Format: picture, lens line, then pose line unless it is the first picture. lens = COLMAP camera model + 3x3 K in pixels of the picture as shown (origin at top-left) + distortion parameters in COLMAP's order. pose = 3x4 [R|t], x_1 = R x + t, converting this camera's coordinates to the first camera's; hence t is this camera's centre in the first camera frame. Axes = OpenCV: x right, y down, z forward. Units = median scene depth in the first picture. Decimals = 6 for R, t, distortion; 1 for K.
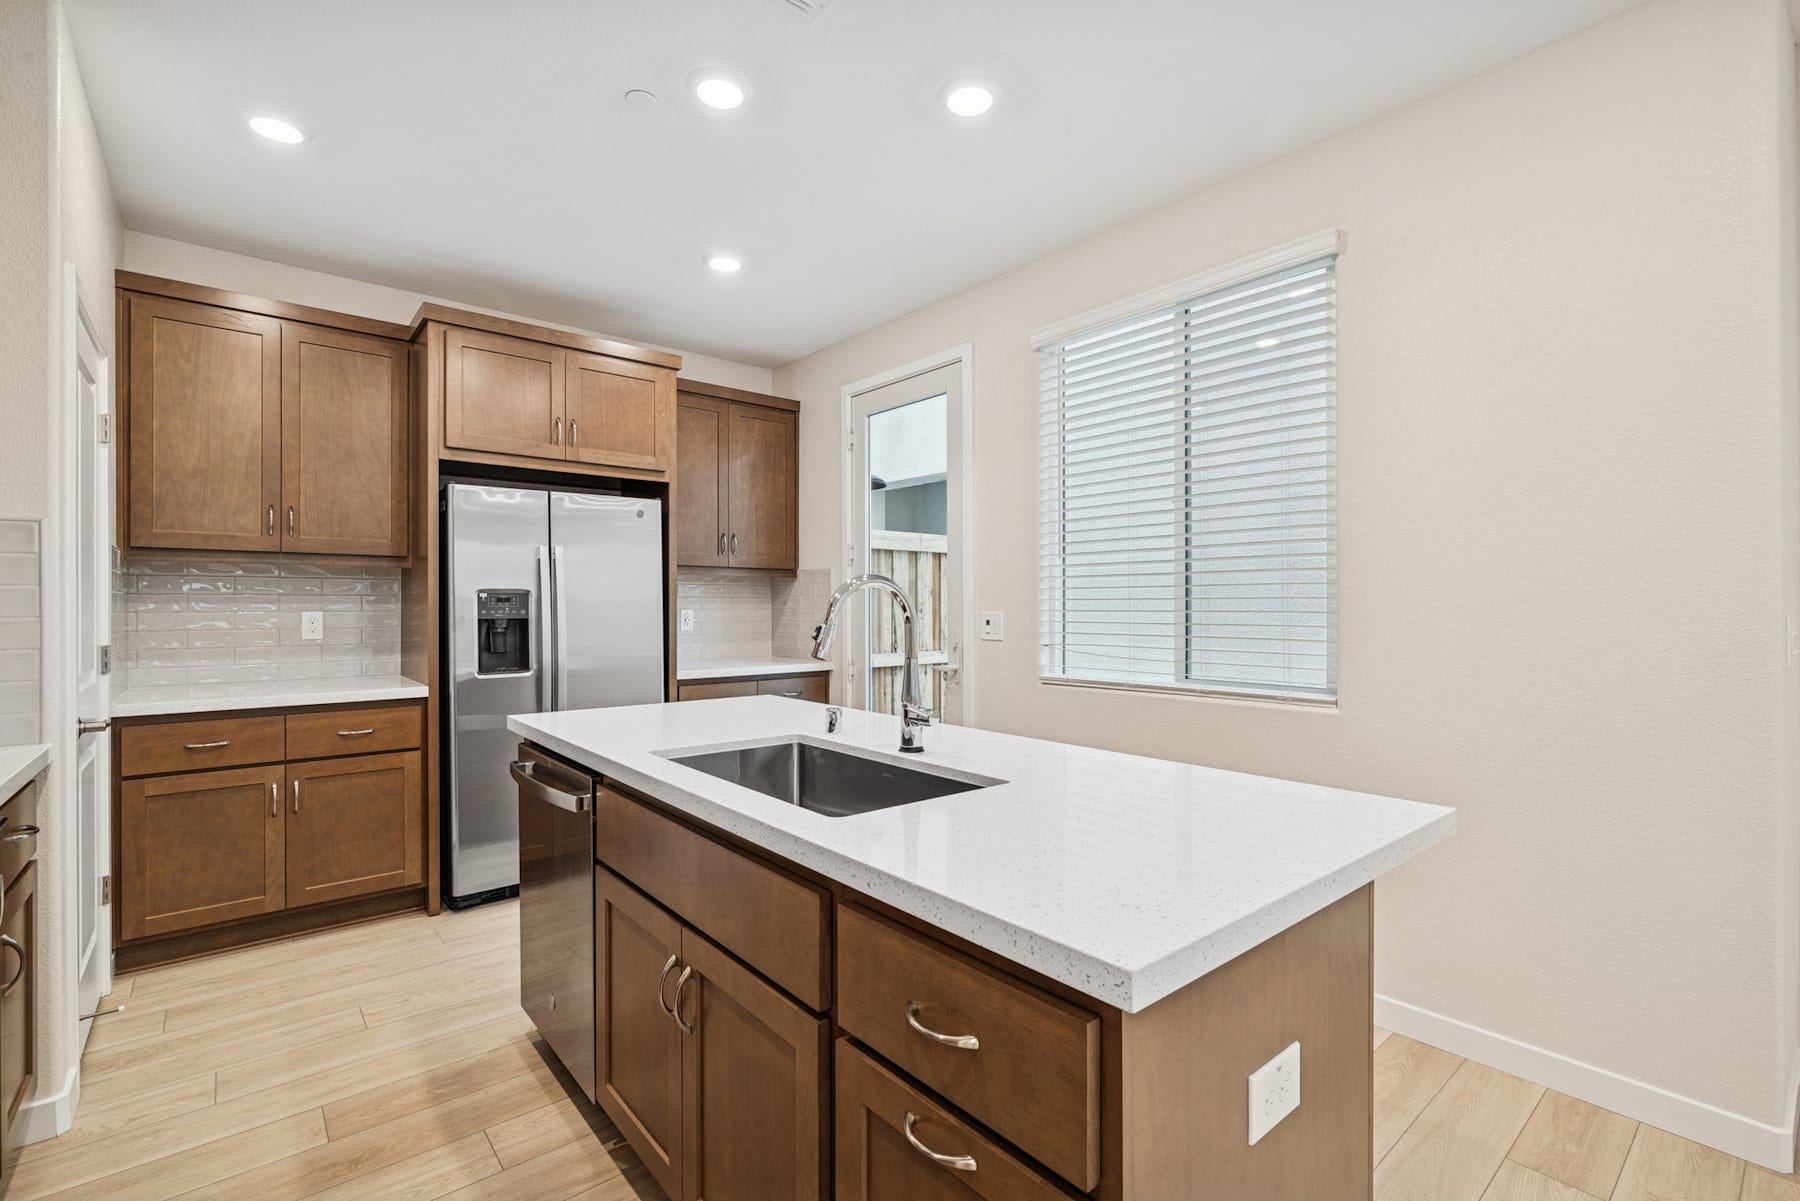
lens RADIAL K [[799.6, 0, 900.0], [0, 799.6, 600.5], [0, 0, 1]] dist [-0.000962, -0.000114]
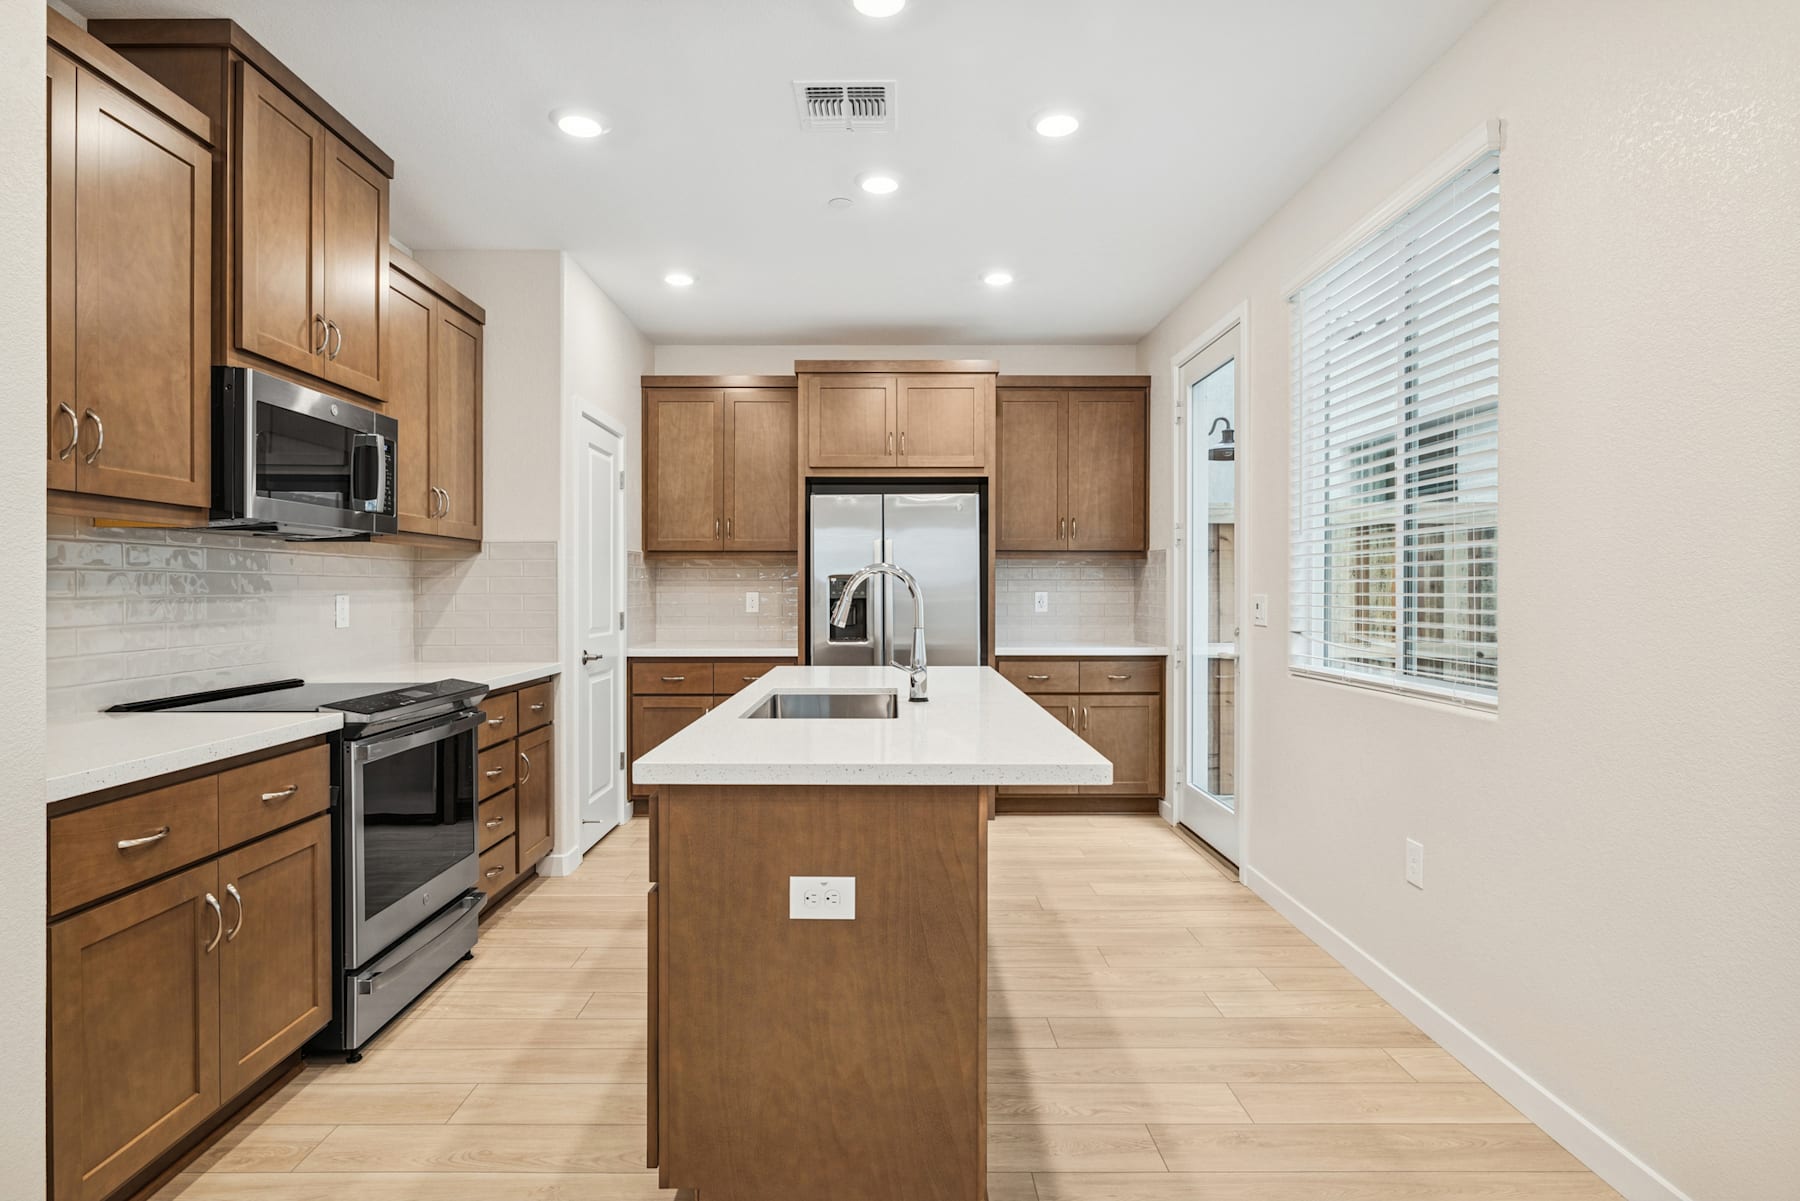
lens RADIAL K [[933.5, 0, 891.6], [0, 933.5, 589.3], [0, 0, 1]] dist [0.001222, 0.000600]
pose [[0.766272, 0.000310, -0.642516, 0.501980], [0.003384, 0.999984, 0.004518, 0.001846], [0.642507, -0.005636, 0.766259, -0.086690]]
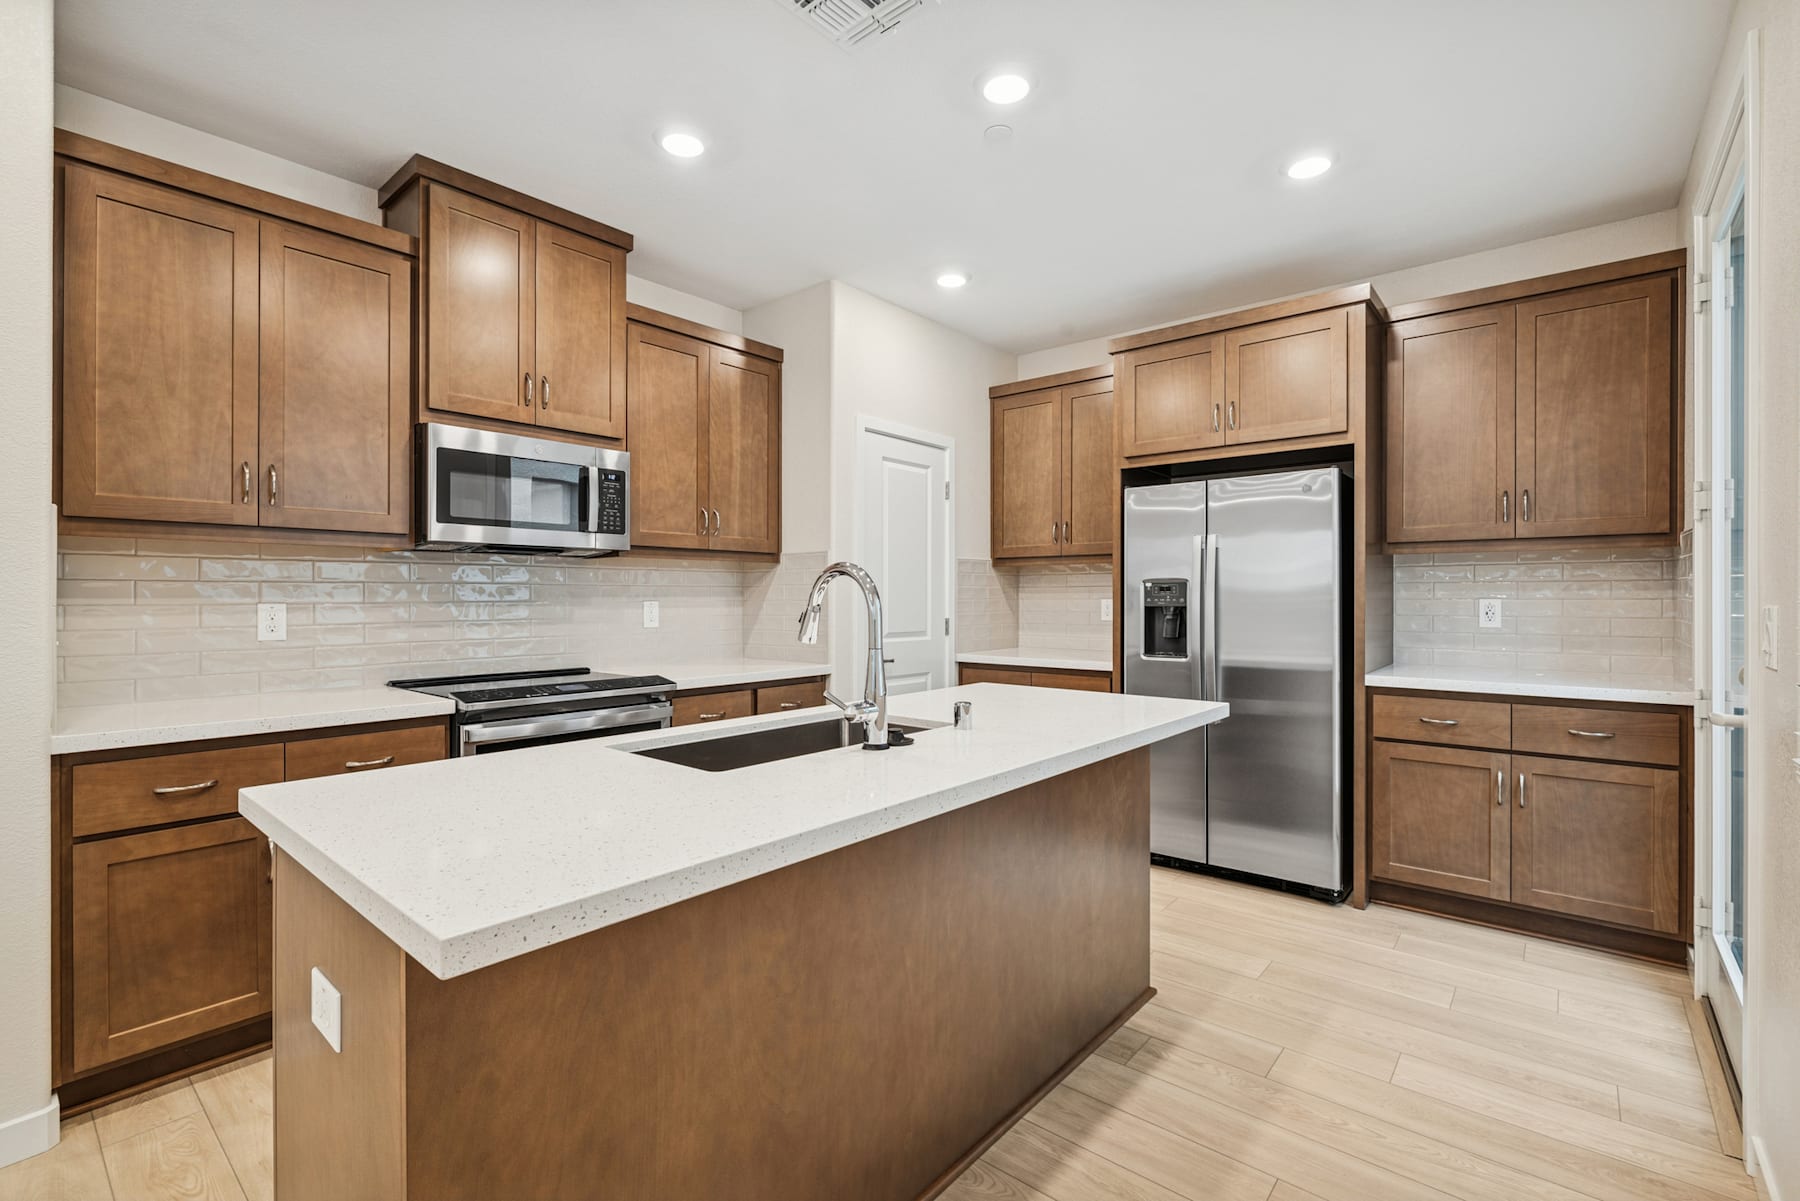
lens RADIAL K [[805.1, 0, 890.6], [0, 805.1, 590.4], [0, 0, 1]] dist [-0.001848, -0.000494]
pose [[0.163369, -0.006835, -0.986541, 0.509382], [0.006608, 0.999961, -0.005834, 0.005109], [0.986543, -0.005566, 0.163408, 0.454267]]
